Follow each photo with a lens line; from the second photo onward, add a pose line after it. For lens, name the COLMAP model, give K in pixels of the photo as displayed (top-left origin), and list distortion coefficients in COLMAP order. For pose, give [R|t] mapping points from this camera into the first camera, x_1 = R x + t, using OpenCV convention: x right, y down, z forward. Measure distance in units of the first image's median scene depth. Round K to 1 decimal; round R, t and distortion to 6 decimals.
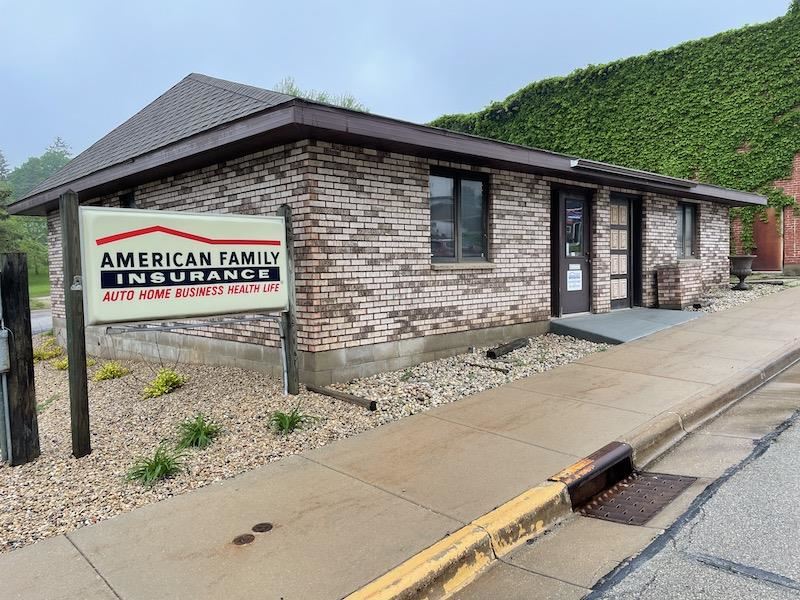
lens RADIAL K [[607.3, 0, 400.0], [0, 607.3, 300.0], [0, 0, 1]] dist [-0.001073, 0.000139]
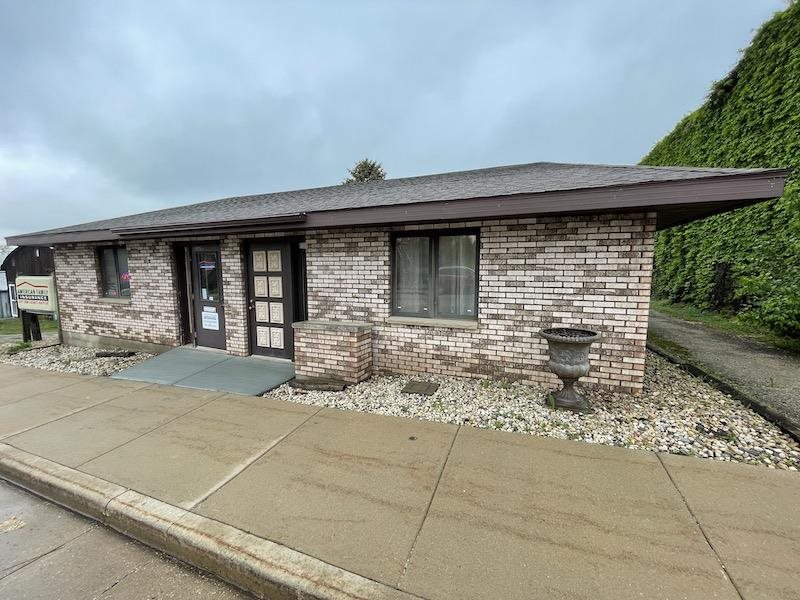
lens RADIAL K [[324.2, 0, 400.0], [0, 324.2, 300.0], [0, 0, 1]] dist [-0.000410, 0.000381]
pose [[0.396909, 0.110472, -0.911186, 1.229850], [-0.058567, 0.993756, 0.094971, -0.188166], [0.915988, 0.015671, 0.400900, 1.331339]]
